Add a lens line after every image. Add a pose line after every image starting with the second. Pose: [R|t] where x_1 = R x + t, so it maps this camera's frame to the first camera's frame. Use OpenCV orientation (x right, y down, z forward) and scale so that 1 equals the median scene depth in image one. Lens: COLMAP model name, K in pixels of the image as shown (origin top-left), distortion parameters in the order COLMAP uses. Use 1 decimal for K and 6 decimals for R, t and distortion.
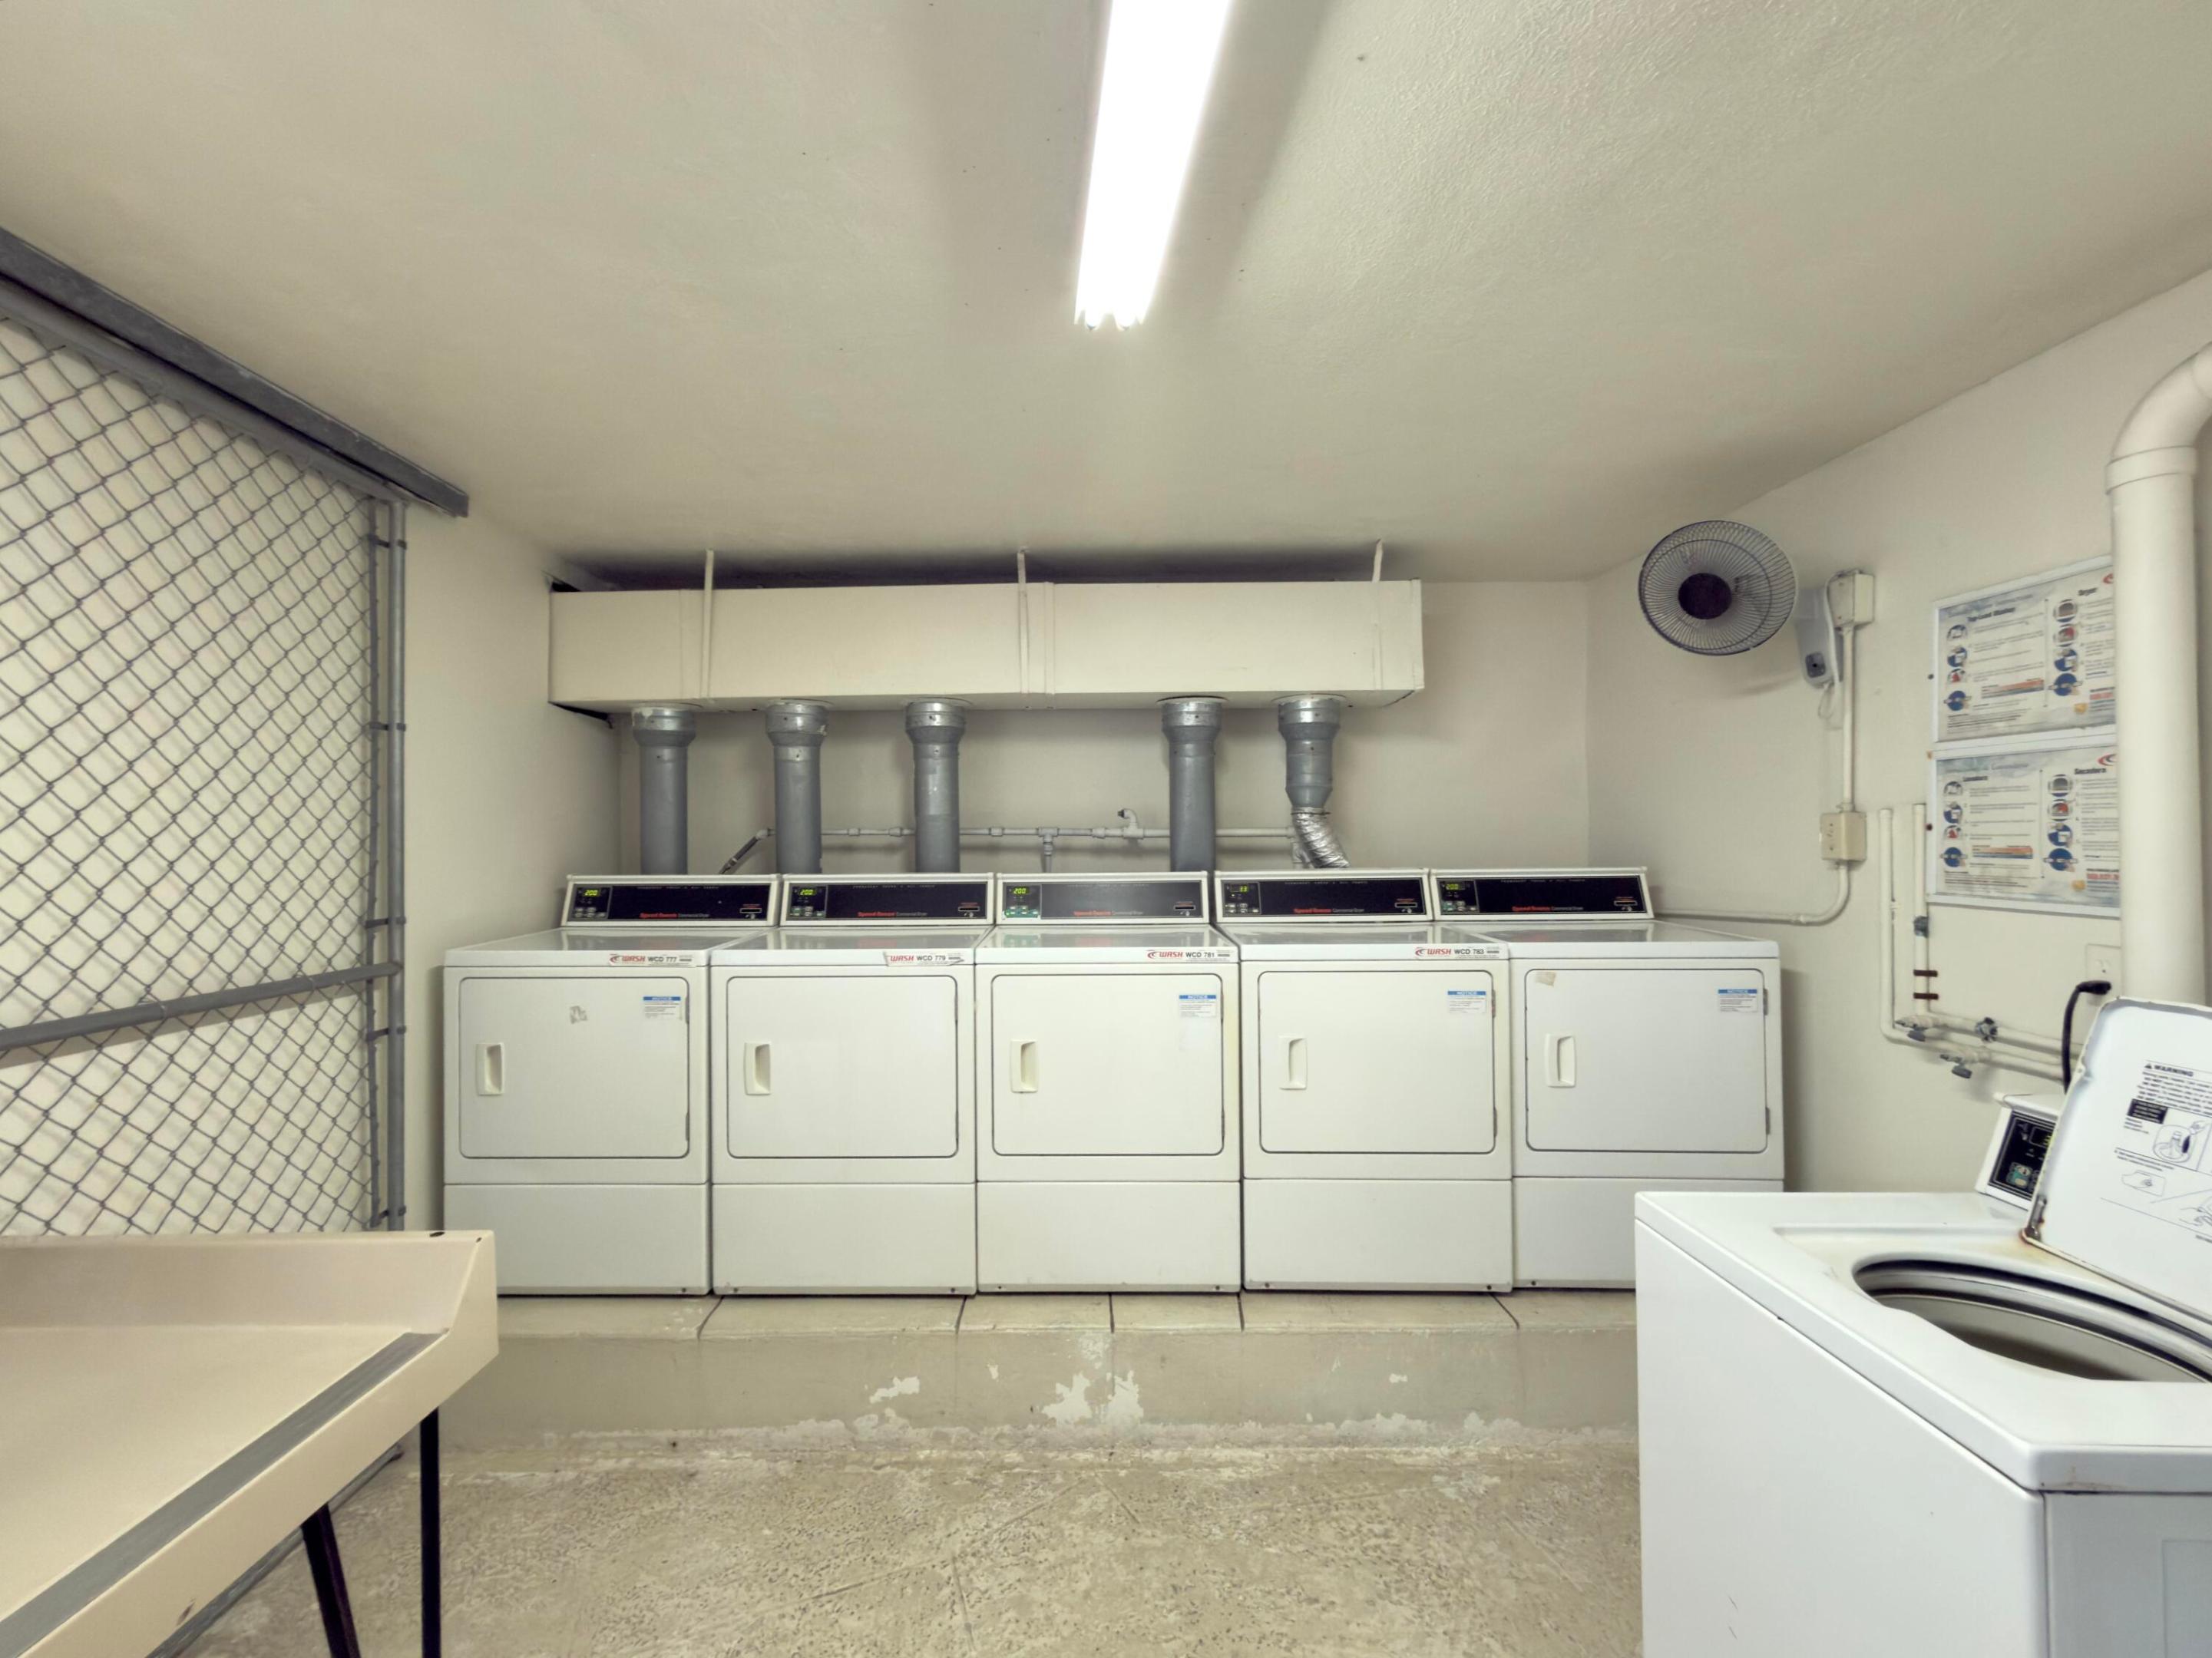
lens RADIAL K [[893.0, 0, 1098.6], [0, 893.0, 826.0], [0, 0, 1]] dist [-0.000554, 0.000986]
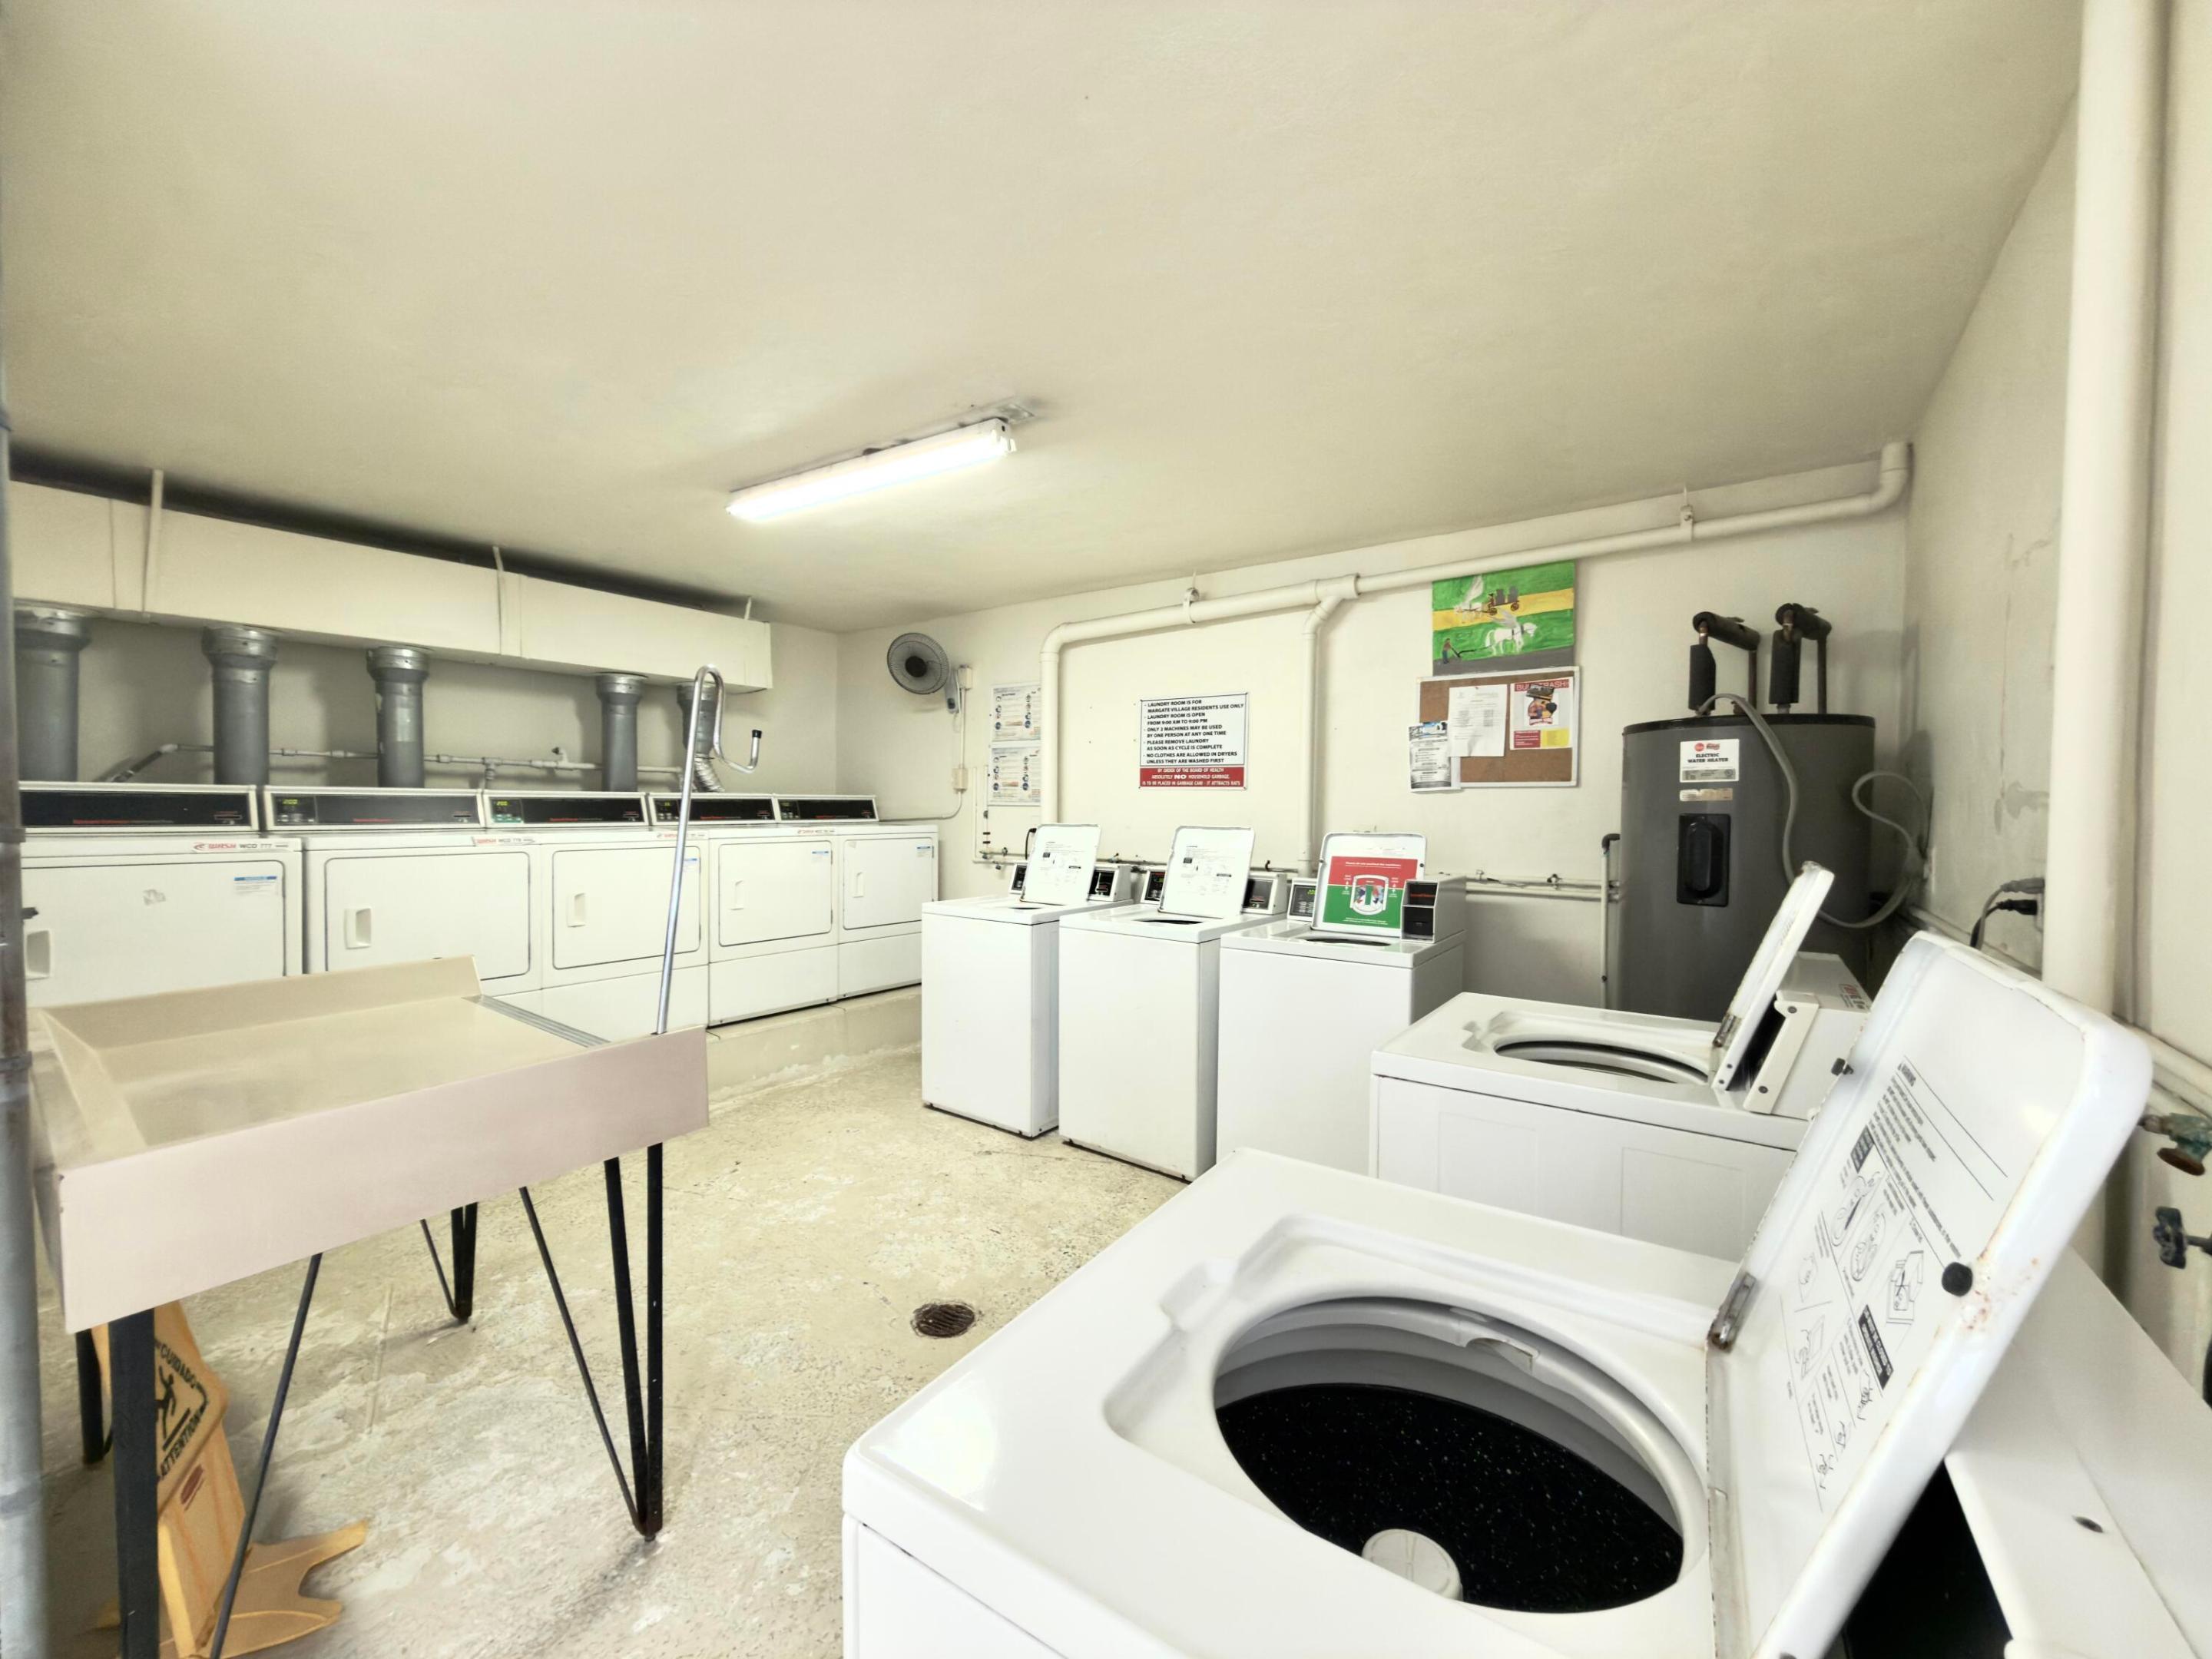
lens RADIAL K [[893.1, 0, 1104.8], [0, 893.1, 828.3], [0, 0, 1]] dist [-0.000554, 0.000986]
pose [[0.579711, -0.007293, 0.814789, -0.835706], [-0.021733, 0.999466, 0.024408, 0.074032], [-0.814532, -0.031857, 0.579243, -0.652739]]
